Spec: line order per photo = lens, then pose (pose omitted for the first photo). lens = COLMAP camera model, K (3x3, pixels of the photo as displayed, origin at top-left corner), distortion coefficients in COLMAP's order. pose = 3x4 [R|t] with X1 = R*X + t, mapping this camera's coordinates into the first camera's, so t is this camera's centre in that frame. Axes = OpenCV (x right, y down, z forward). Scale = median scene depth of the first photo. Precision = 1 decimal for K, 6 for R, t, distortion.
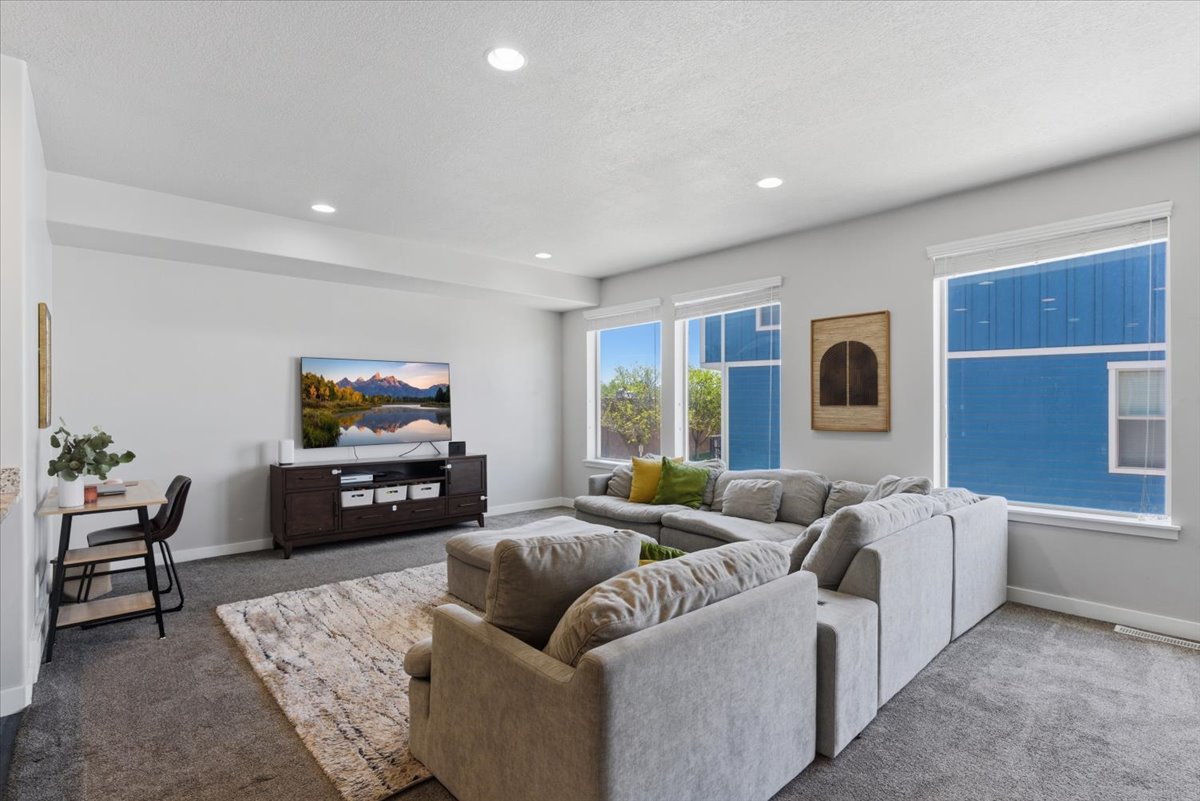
lens RADIAL K [[580.1, 0, 590.3], [0, 580.1, 409.8], [0, 0, 1]] dist [-0.005948, 0.003297]
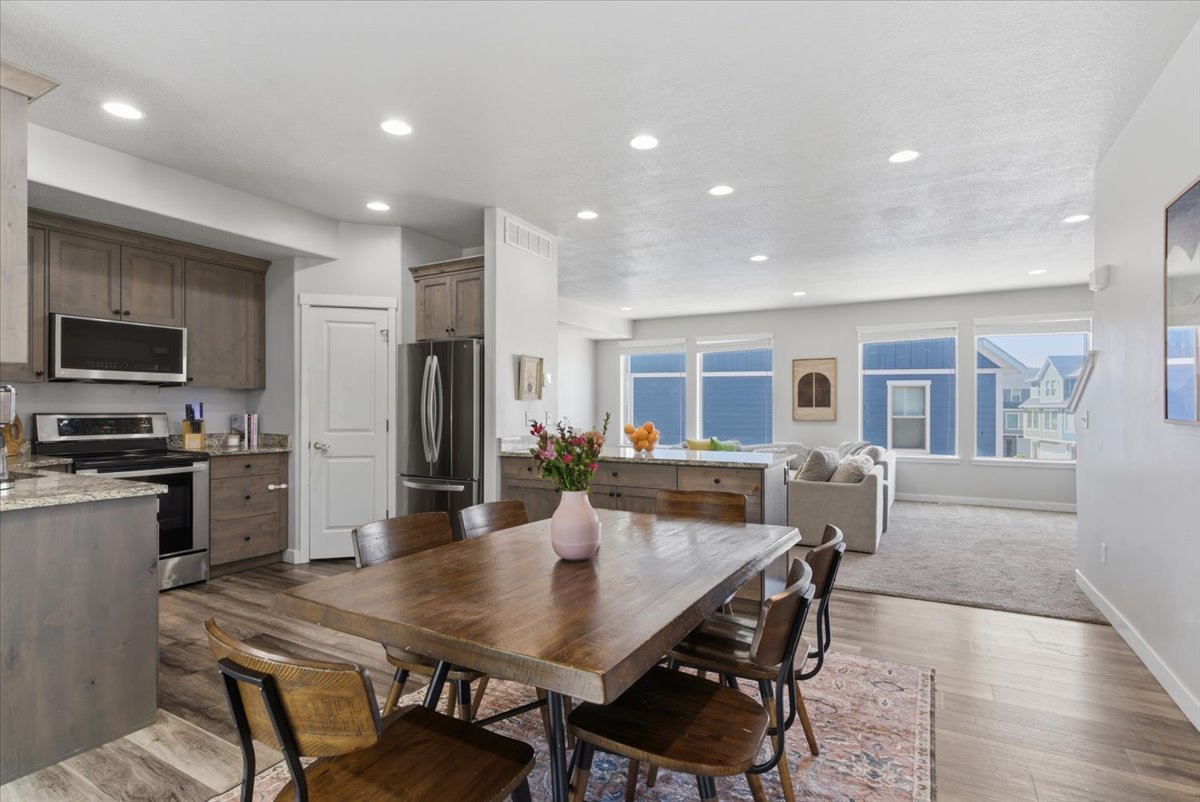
lens RADIAL K [[580.1, 0, 583.4], [0, 580.1, 413.3], [0, 0, 1]] dist [-0.005948, 0.003297]
pose [[0.953403, 0.001108, 0.301699, -0.693130], [-0.001265, 0.999999, 0.000327, 0.010787], [-0.301698, -0.000694, 0.953403, -0.461635]]
